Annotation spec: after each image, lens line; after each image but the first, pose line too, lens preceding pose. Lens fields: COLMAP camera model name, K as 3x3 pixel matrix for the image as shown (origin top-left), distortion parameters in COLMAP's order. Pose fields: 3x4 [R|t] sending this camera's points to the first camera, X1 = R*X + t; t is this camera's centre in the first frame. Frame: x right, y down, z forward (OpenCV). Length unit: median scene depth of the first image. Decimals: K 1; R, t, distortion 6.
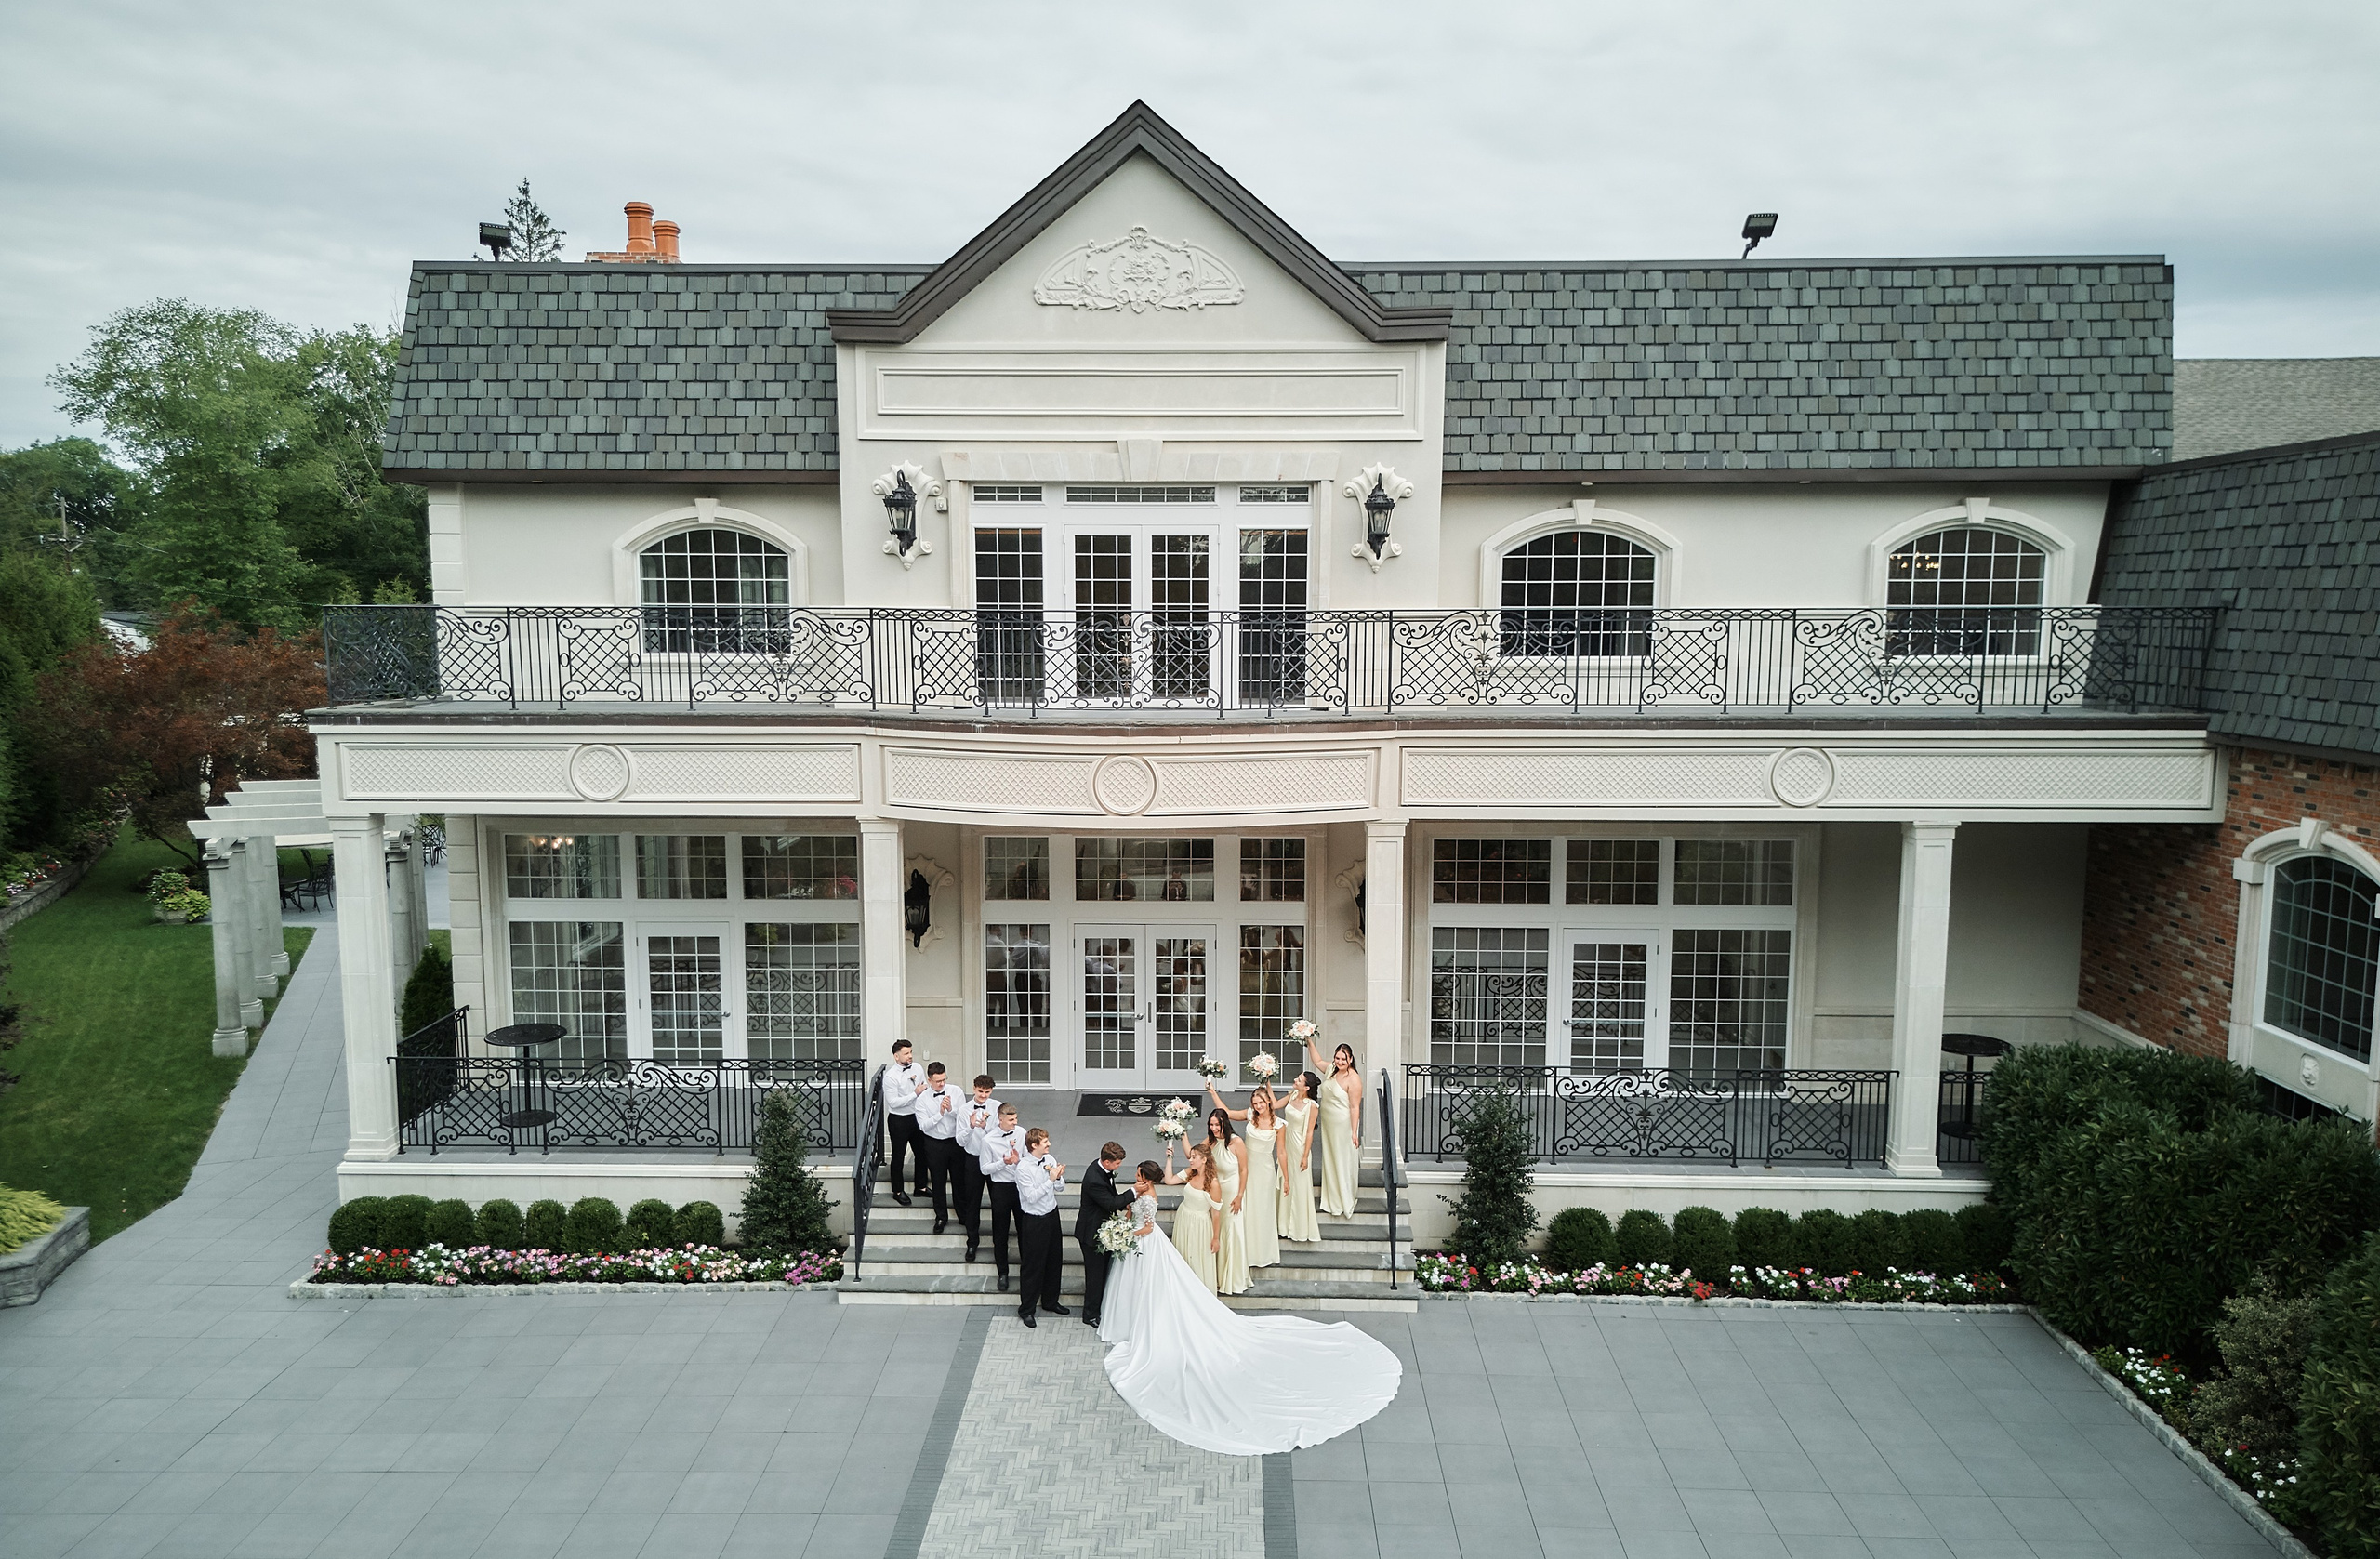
lens RADIAL K [[1686.3, 0, 1192.9], [0, 1686.3, 775.3], [0, 0, 1]] dist [-0.002673, -0.016203]
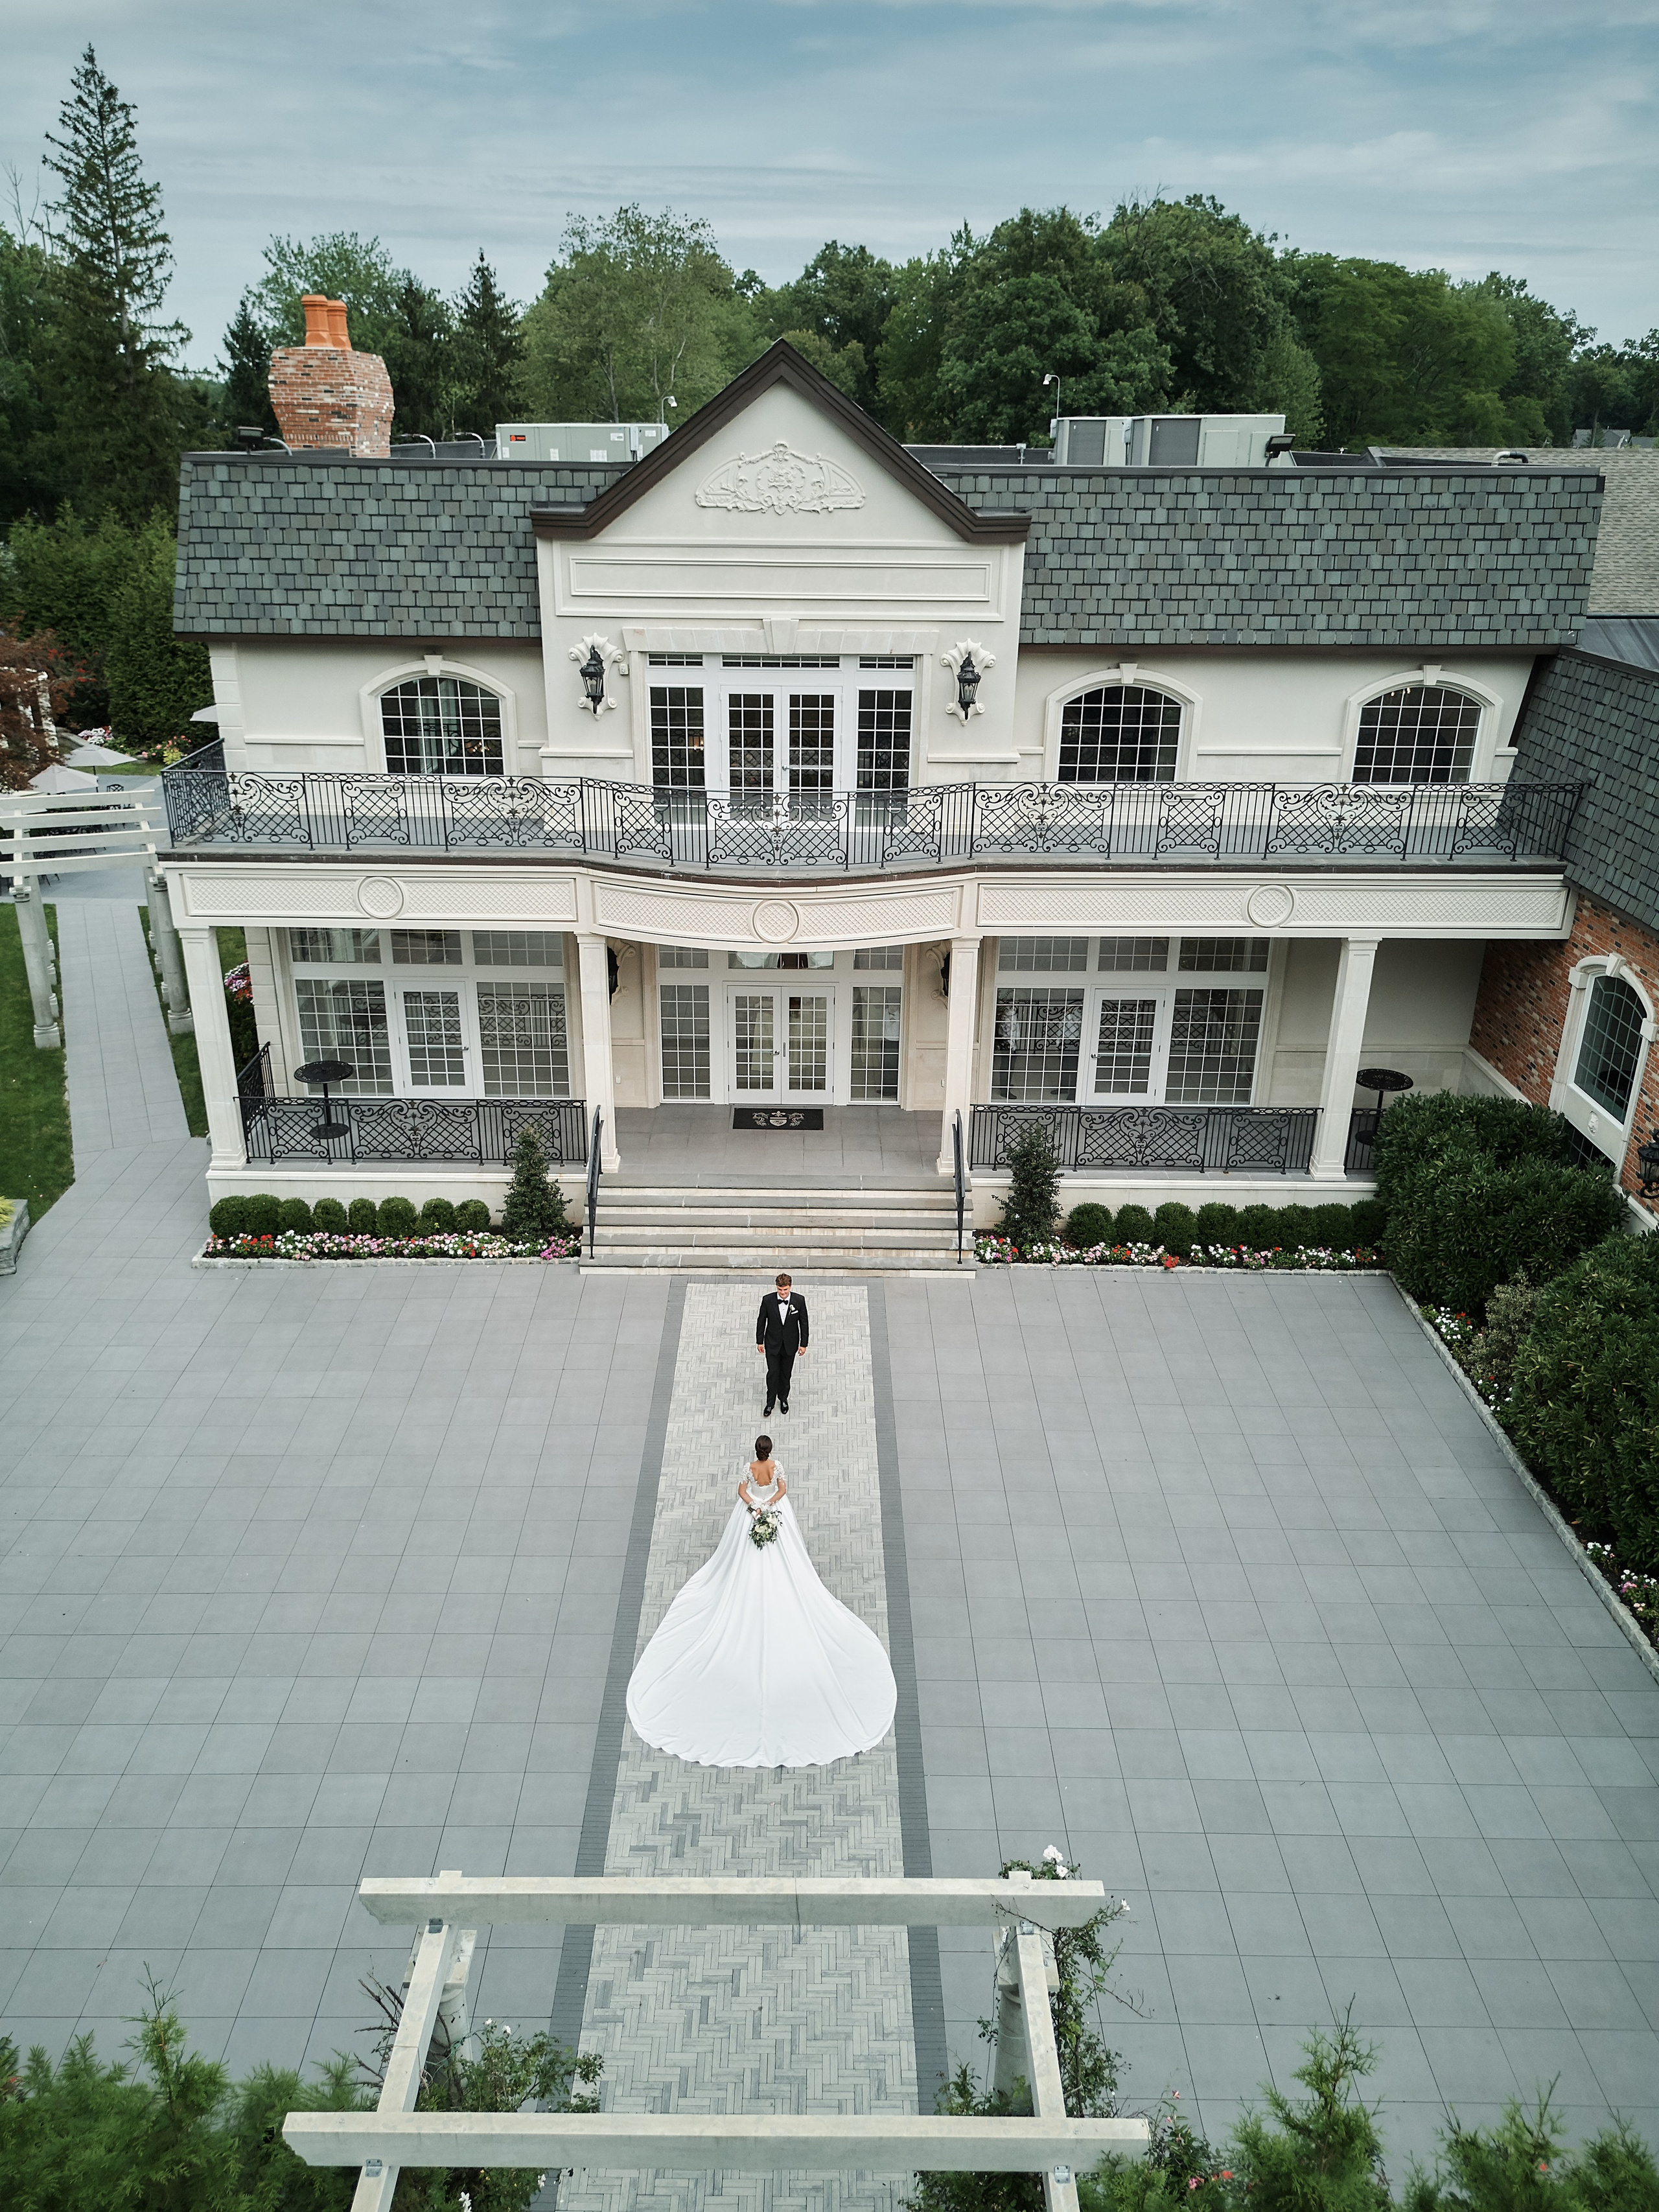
lens RADIAL K [[1585.3, 0, 822.2], [0, 1585.3, 1103.3], [0, 0, 1]] dist [-0.039067, -0.010872]
pose [[0.999539, 0.000504, 0.030343, -0.036794], [-0.008858, 0.961166, 0.275829, -0.180203], [-0.029026, -0.275971, 0.960728, -0.241914]]
